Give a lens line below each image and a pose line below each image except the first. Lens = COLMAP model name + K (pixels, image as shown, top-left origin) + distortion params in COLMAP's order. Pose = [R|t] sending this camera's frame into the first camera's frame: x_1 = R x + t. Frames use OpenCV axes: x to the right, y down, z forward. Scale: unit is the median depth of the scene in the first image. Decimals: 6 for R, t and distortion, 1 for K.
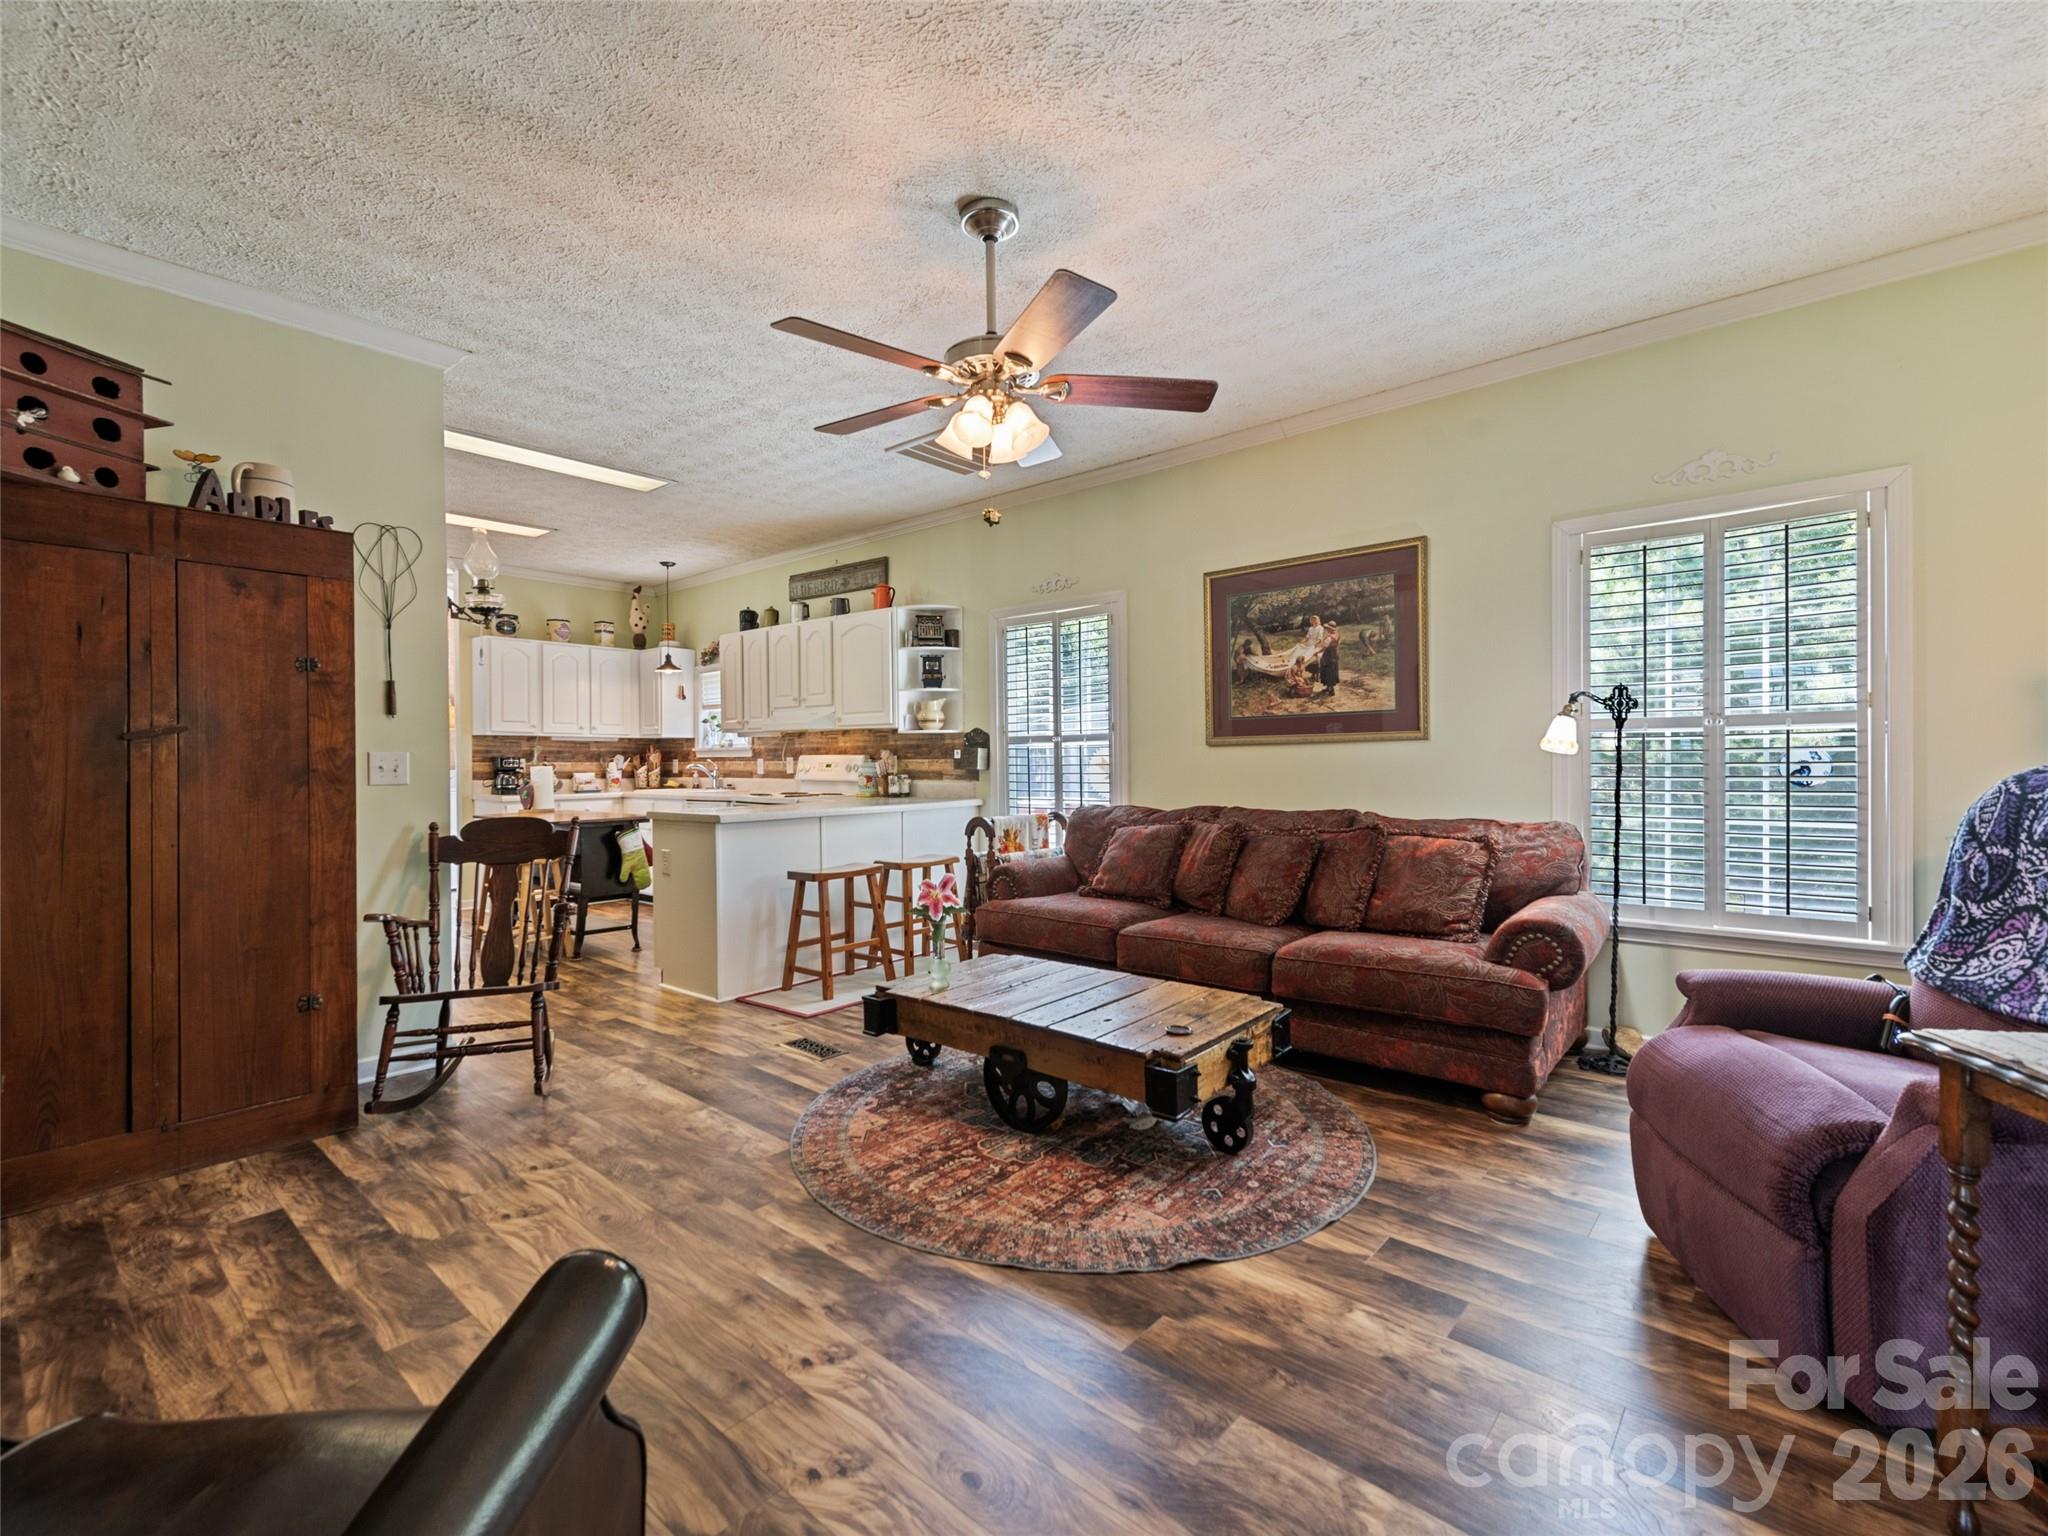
lens RADIAL K [[916.5, 0, 1018.1], [0, 916.5, 760.3], [0, 0, 1]] dist [0.020789, -0.007509]
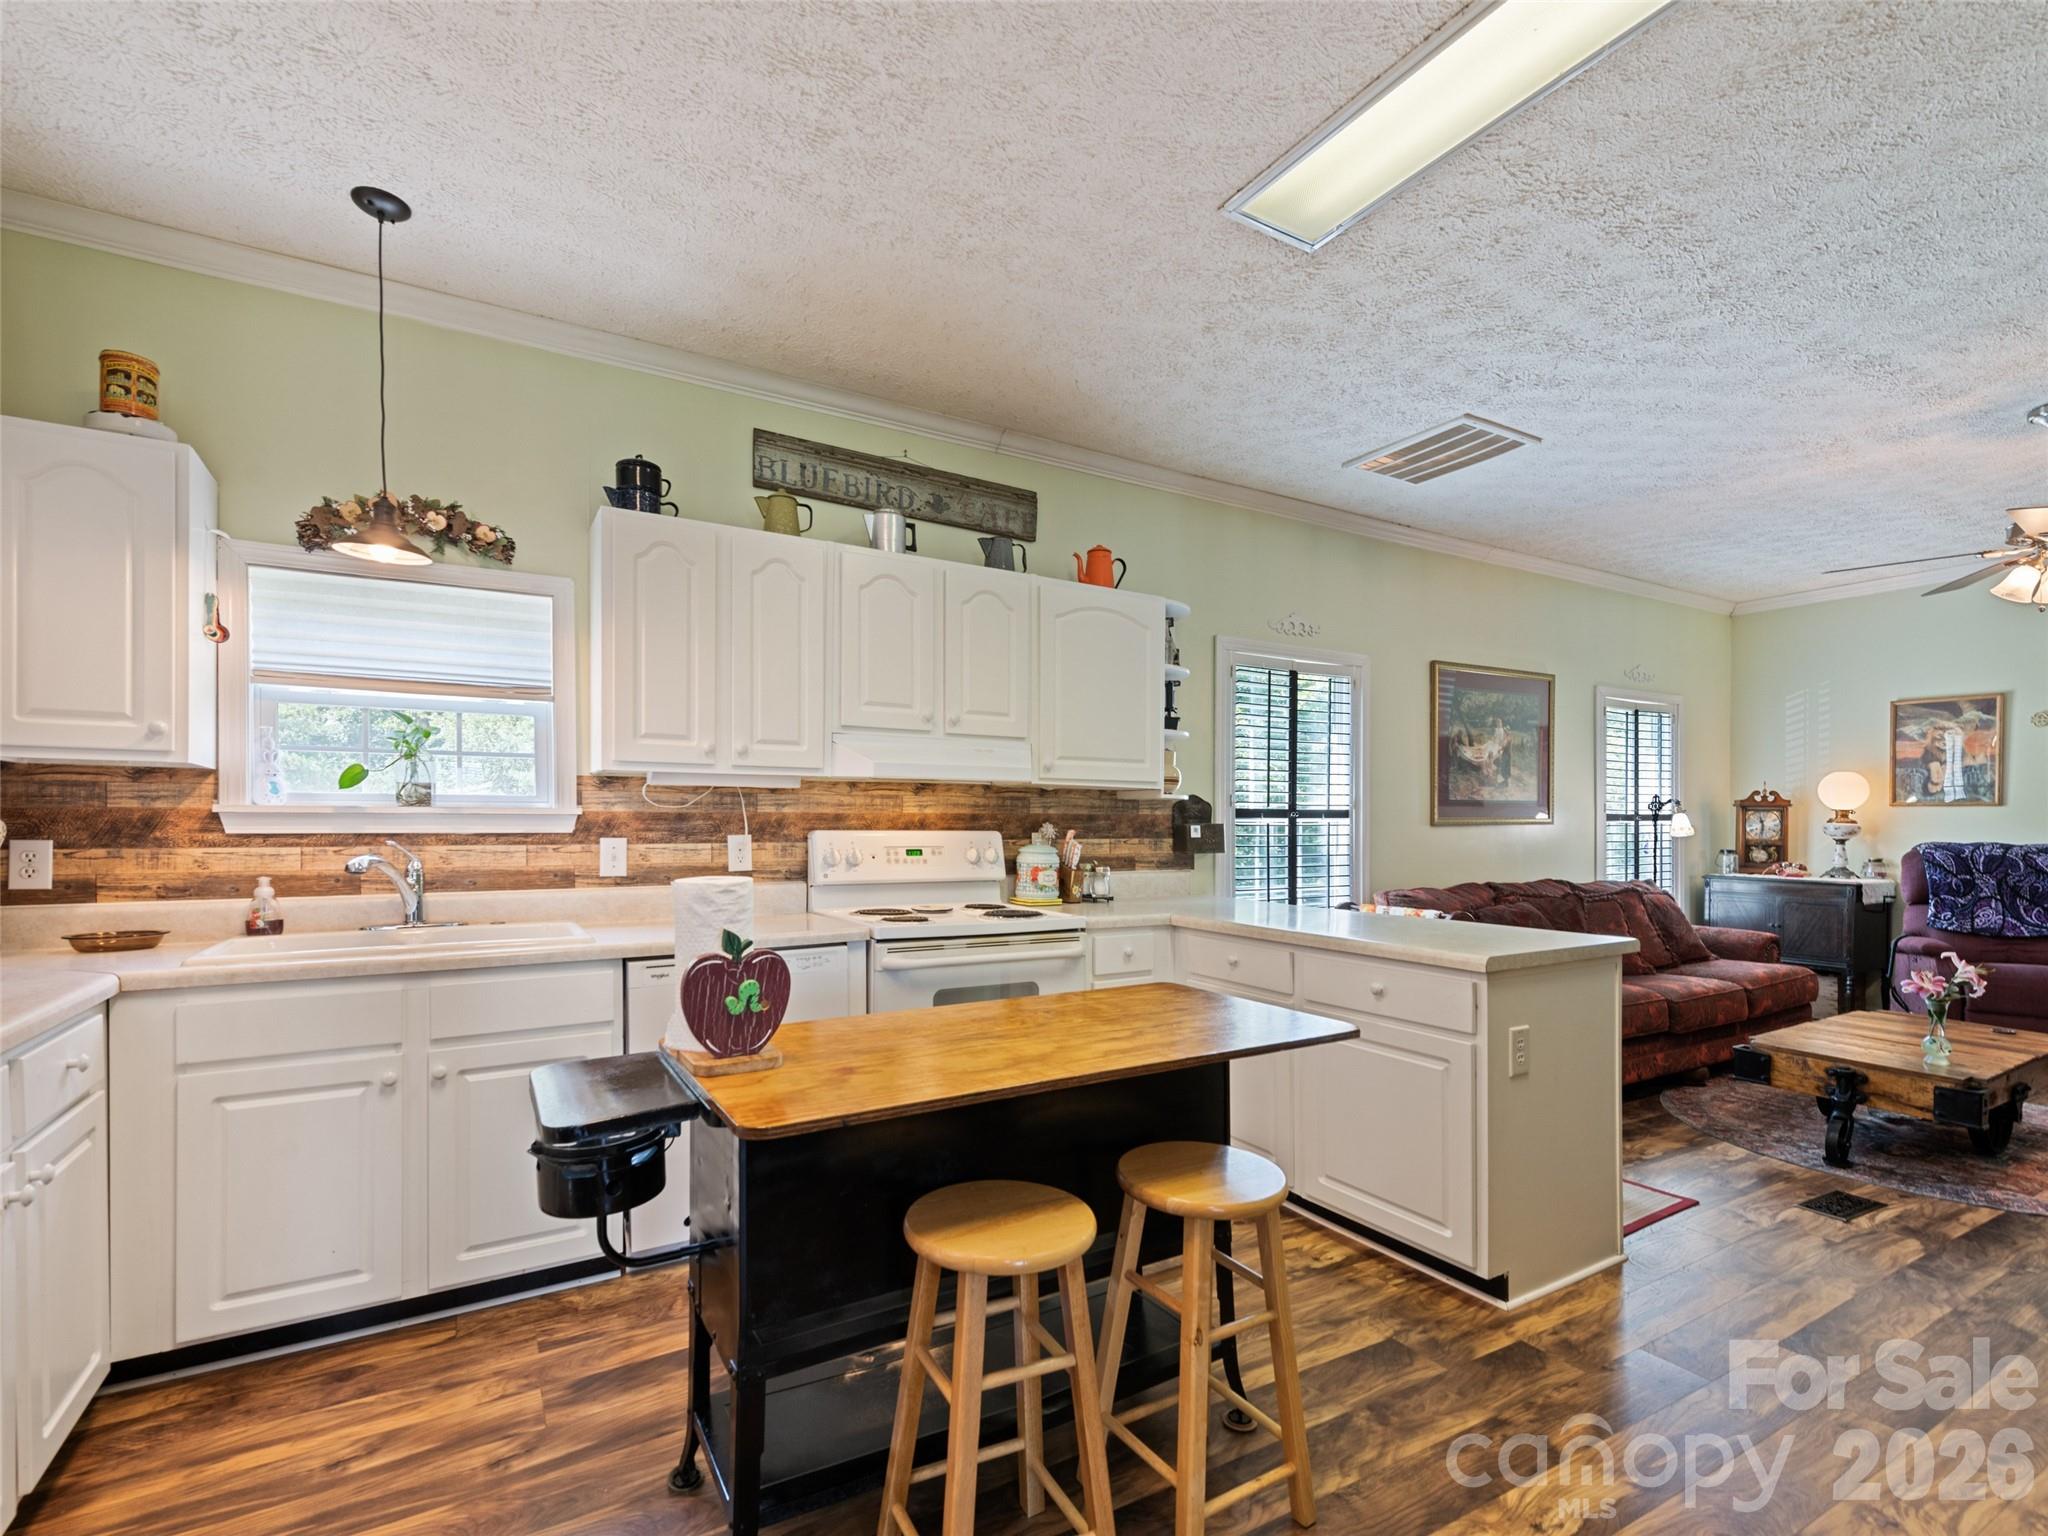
lens RADIAL K [[958.1, 0, 1019.9], [0, 958.1, 819.0], [0, 0, 1]] dist [0.016900, -0.005917]
pose [[0.316685, 0.011803, 0.948457, -0.996219], [-0.004676, 0.999930, -0.010882, -0.009786], [-0.948519, -0.000989, 0.316718, 1.119253]]
